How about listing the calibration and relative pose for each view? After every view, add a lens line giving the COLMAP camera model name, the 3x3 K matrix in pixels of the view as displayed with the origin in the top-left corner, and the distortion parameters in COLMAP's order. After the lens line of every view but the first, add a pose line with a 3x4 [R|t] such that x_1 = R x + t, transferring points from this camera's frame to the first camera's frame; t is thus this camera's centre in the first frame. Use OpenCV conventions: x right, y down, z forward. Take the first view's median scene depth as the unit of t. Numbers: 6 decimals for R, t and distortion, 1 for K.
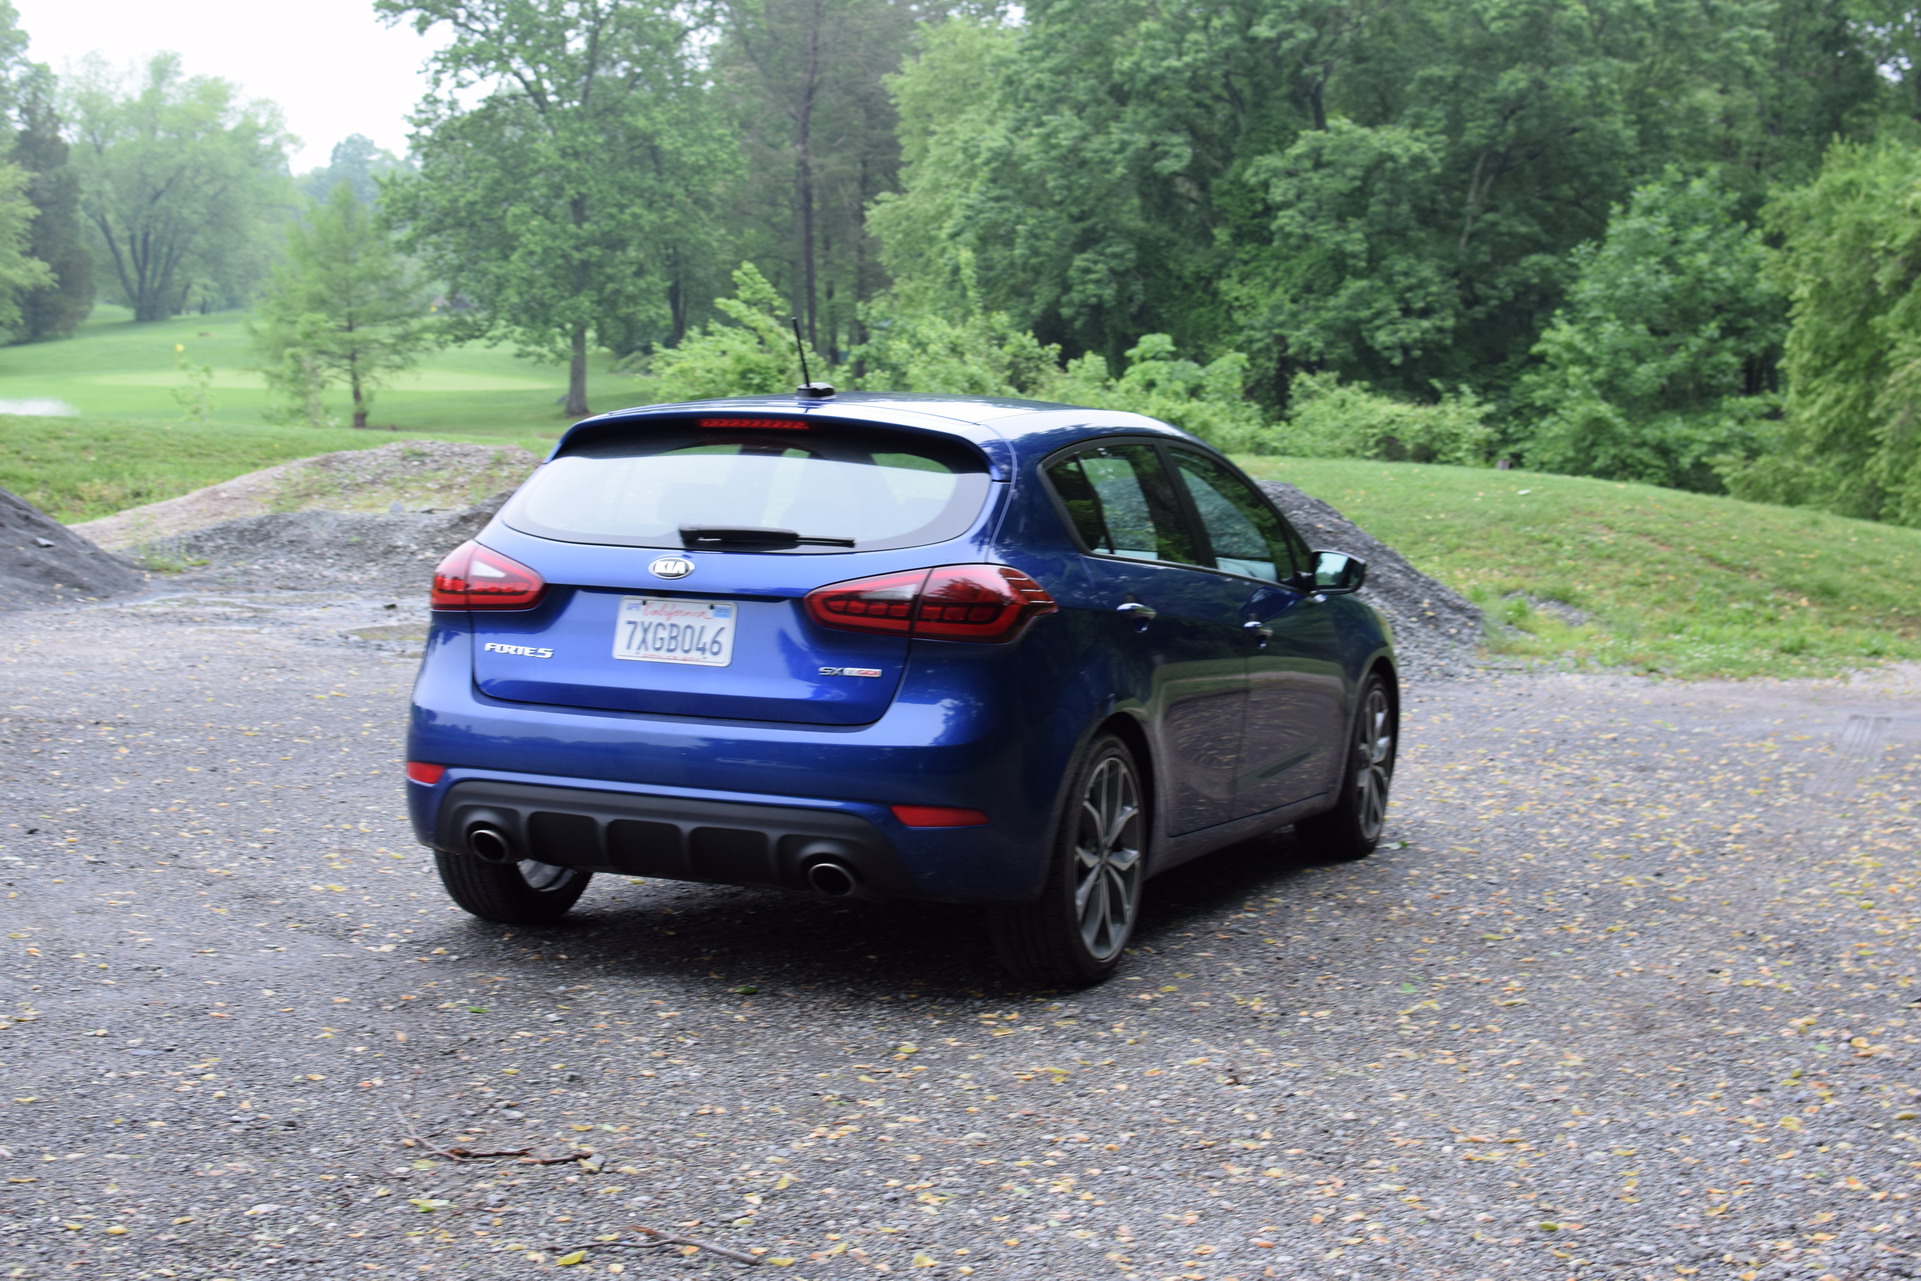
lens RADIAL K [[2934.2, 0, 974.3], [0, 2934.2, 637.8], [0, 0, 1]] dist [-0.146677, 0.000000]
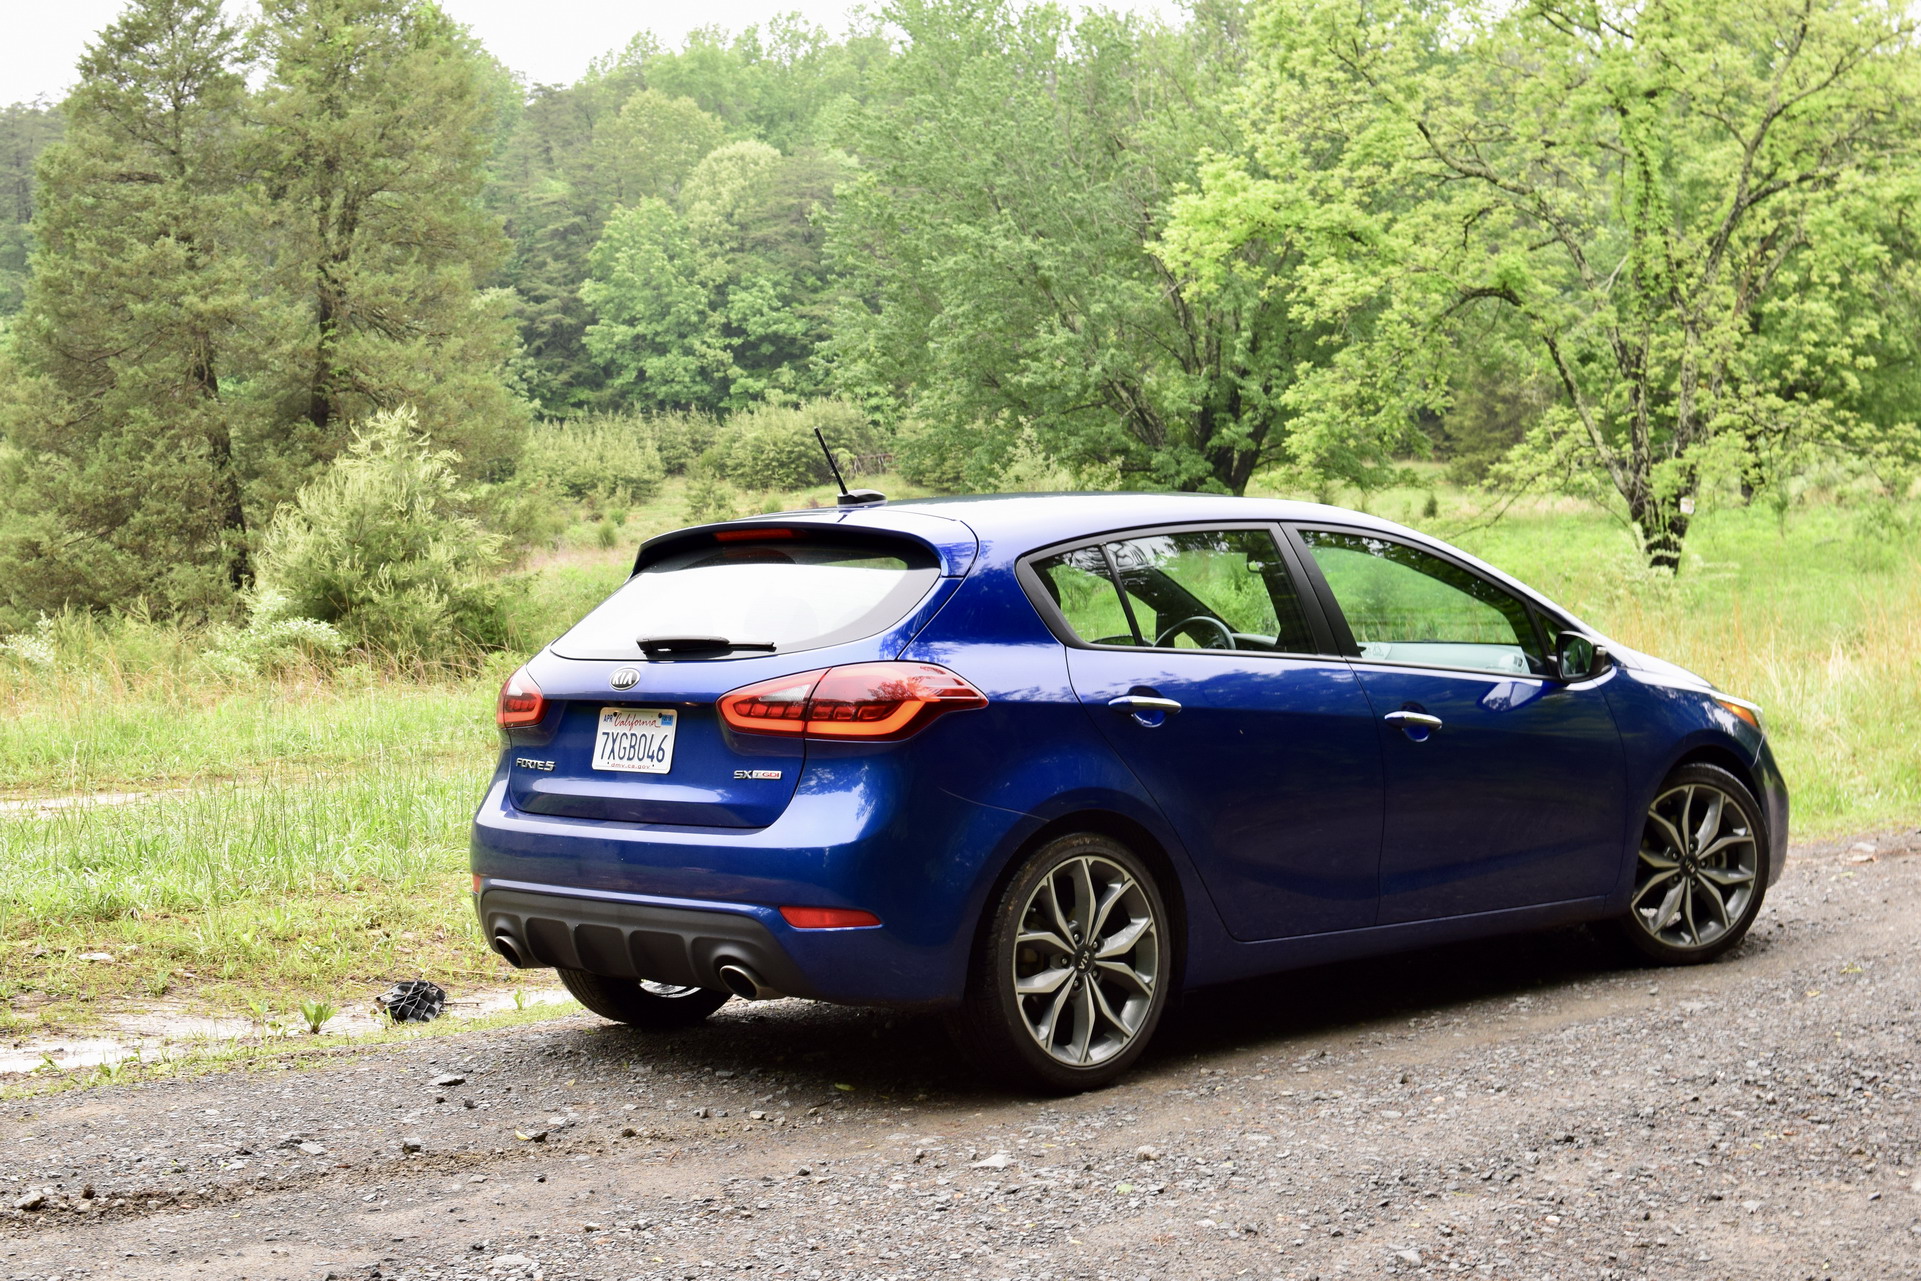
lens RADIAL K [[2934.2, 0, 989.1], [0, 2934.2, 620.5], [0, 0, 1]] dist [-0.146677, 0.000000]
pose [[0.910879, -0.051776, -0.409413, 0.153824], [0.030979, 0.997878, -0.057273, 0.006555], [0.411510, 0.039486, 0.910550, 0.040211]]
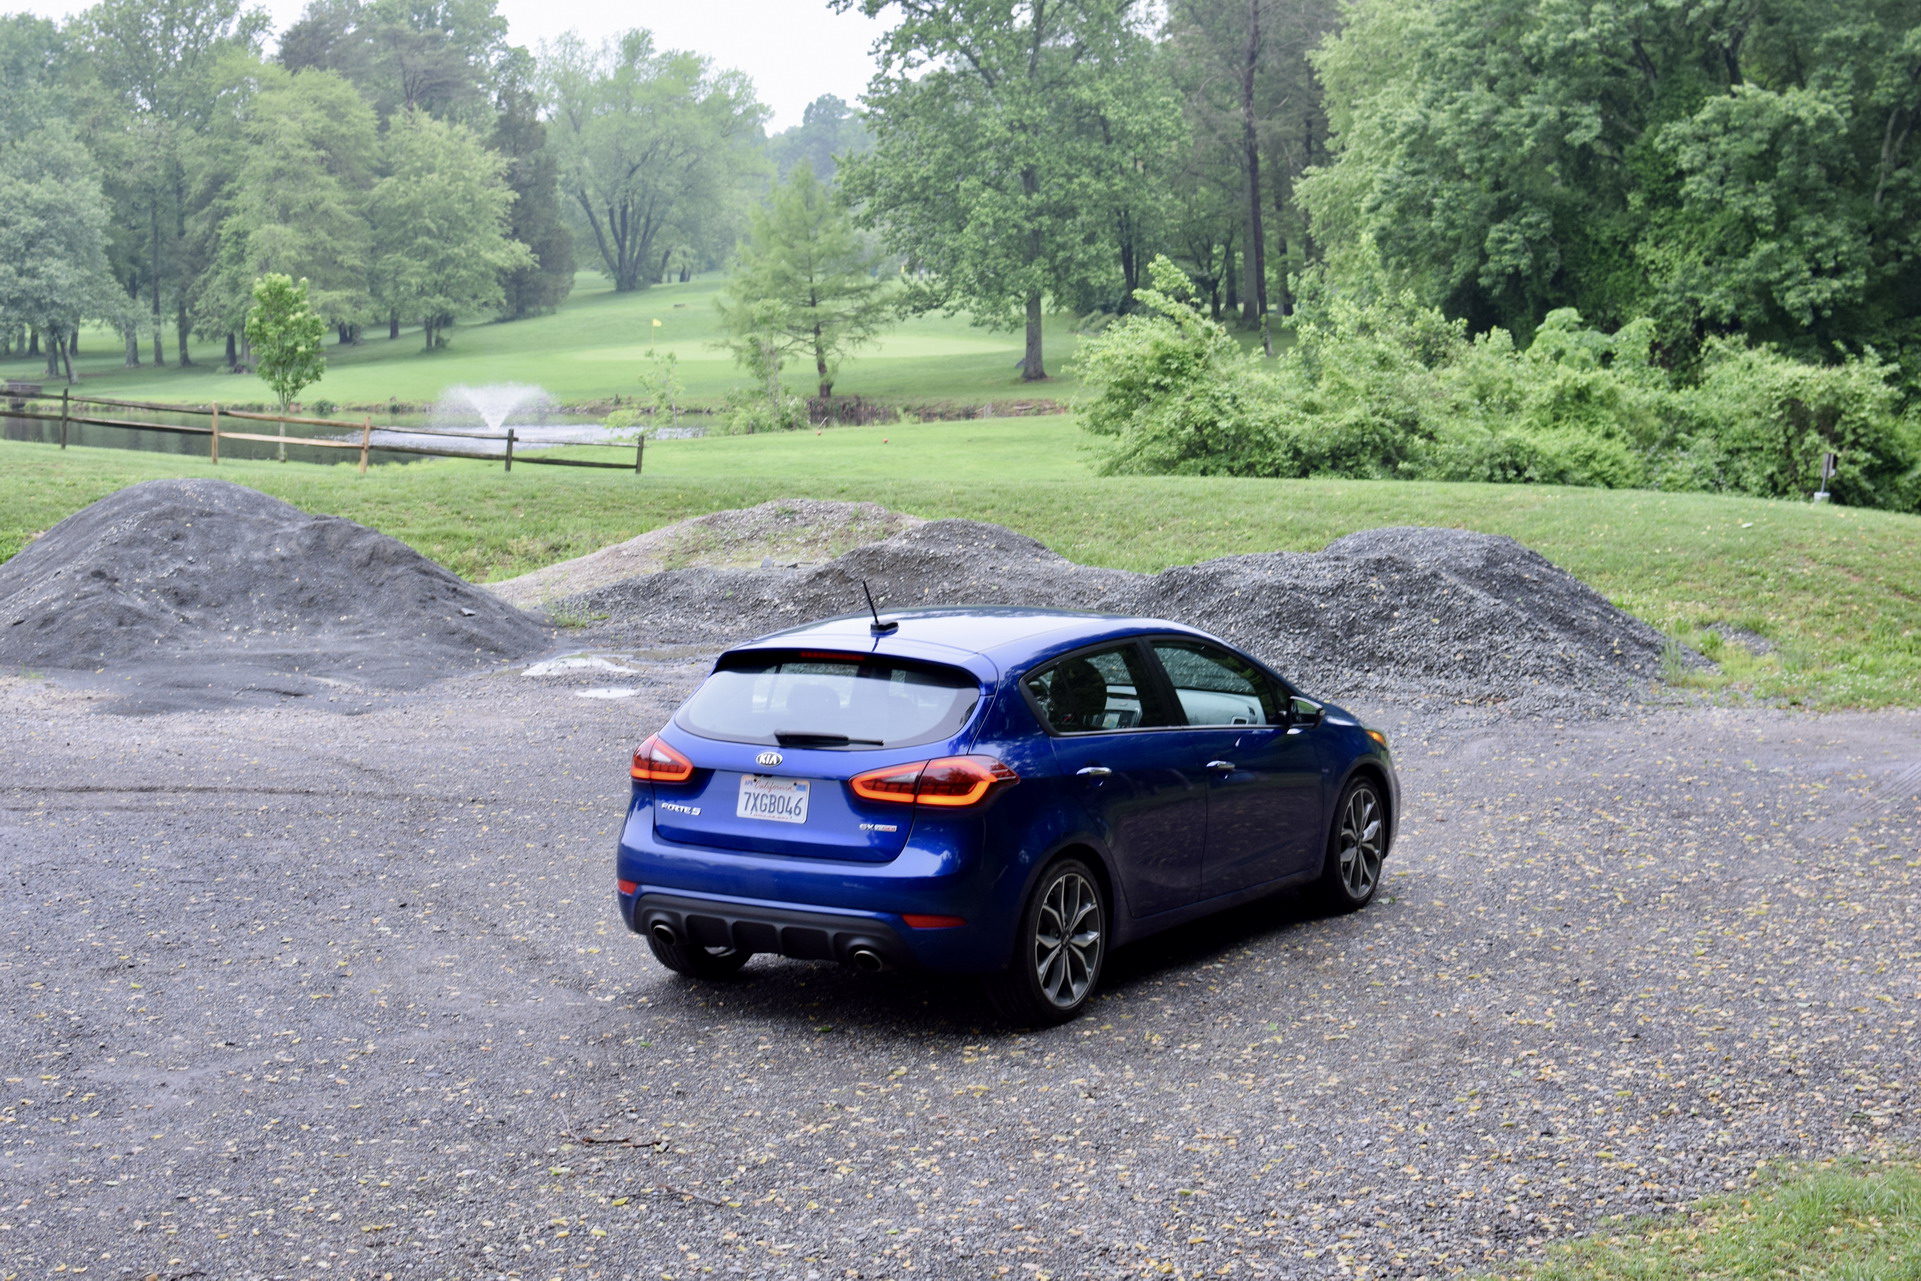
lens RADIAL K [[2934.2, 0, 974.9], [0, 2934.2, 637.4], [0, 0, 1]] dist [-0.146677, 0.000000]
pose [[0.986129, -0.018379, -0.164960, 0.092516], [0.021856, 0.999575, 0.019286, -0.040992], [0.164536, -0.022624, 0.986112, -0.181894]]
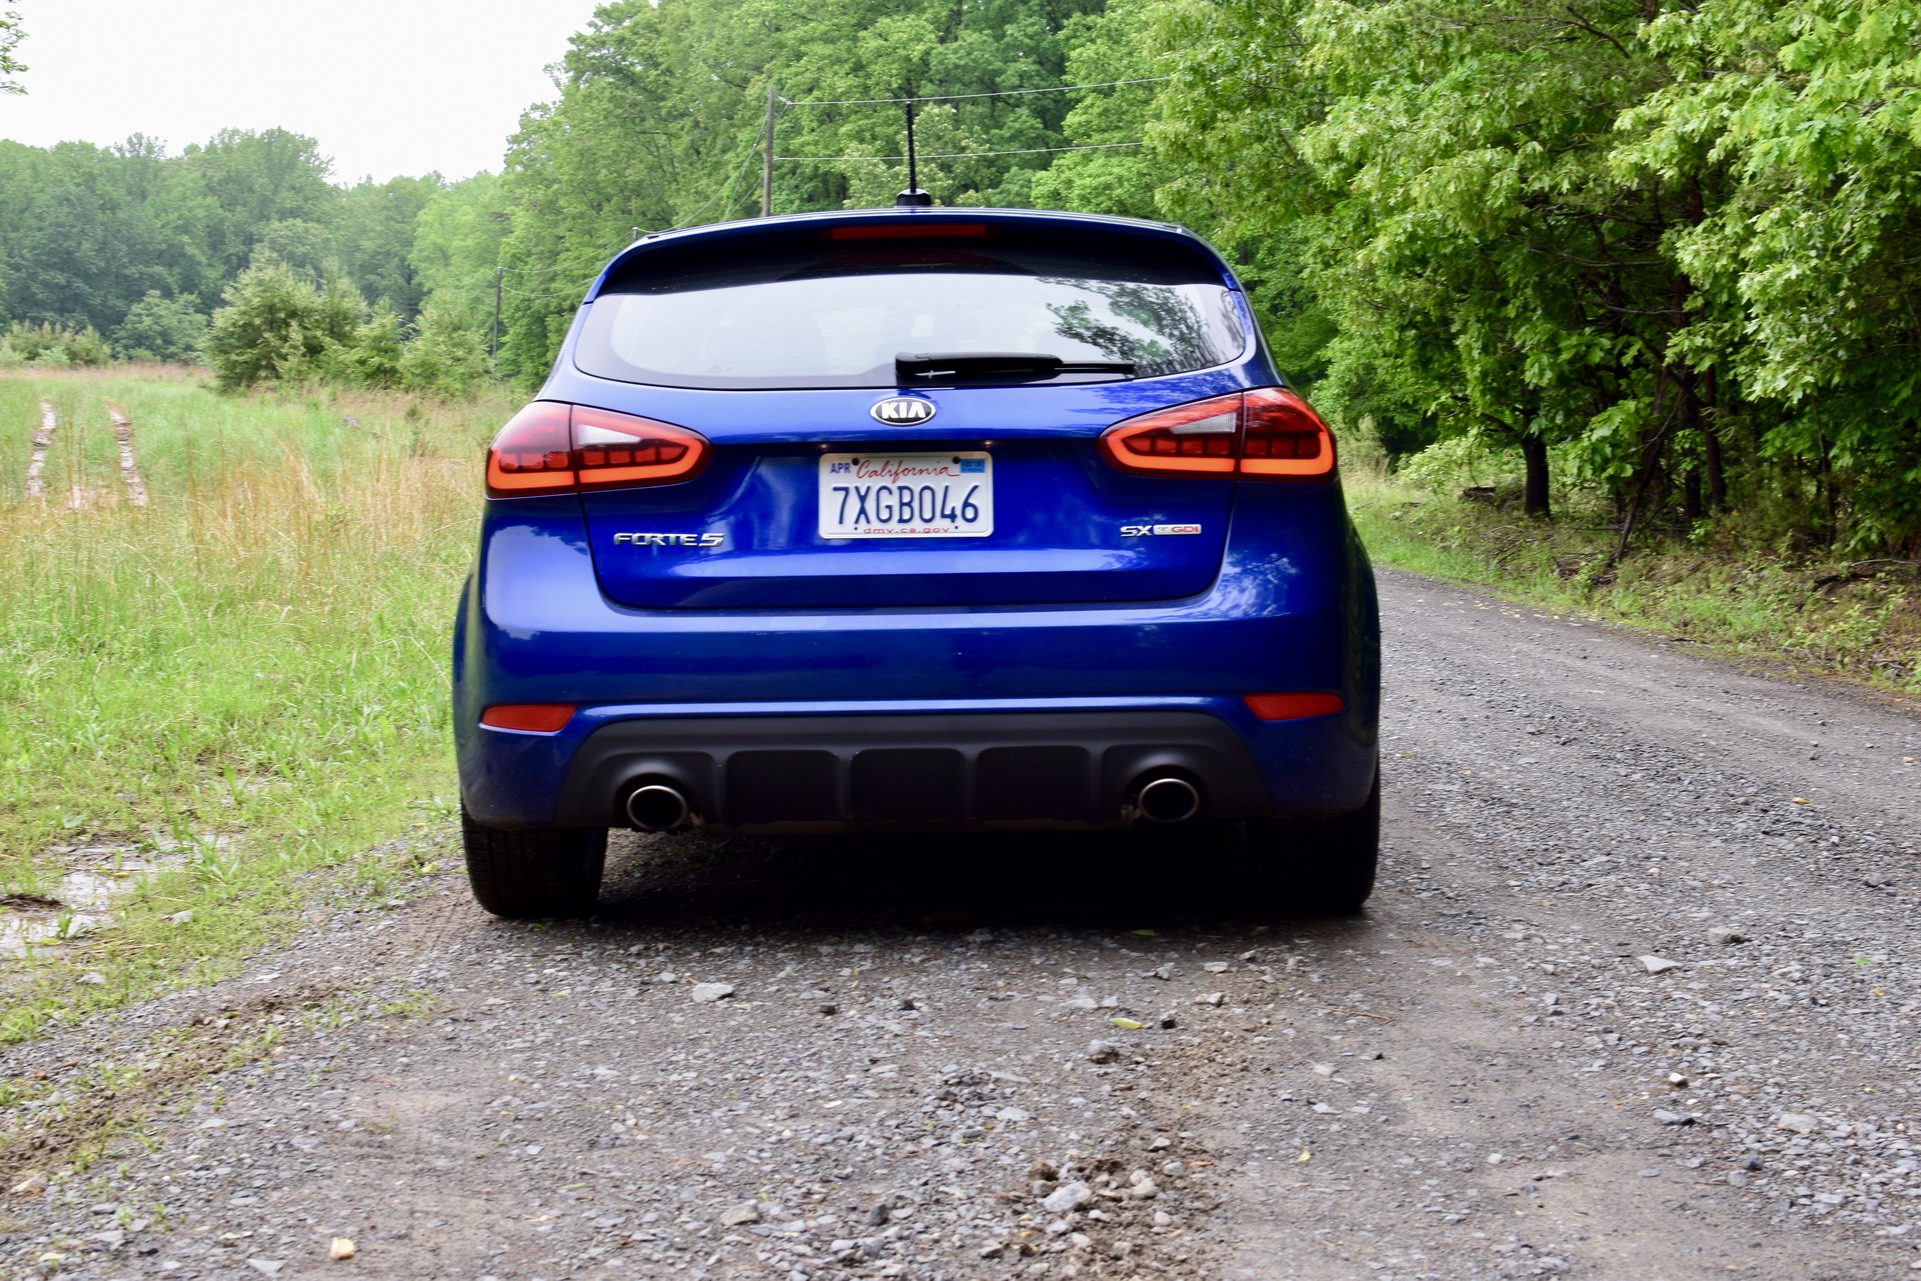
lens RADIAL K [[2934.2, 0, 975.9], [0, 2934.2, 622.6], [0, 0, 1]] dist [-0.146677, 0.000000]
pose [[0.932581, -0.072754, 0.353552, -0.125734], [0.072324, 0.997277, 0.014447, 0.007343], [-0.353640, 0.012097, 0.935303, 0.101880]]
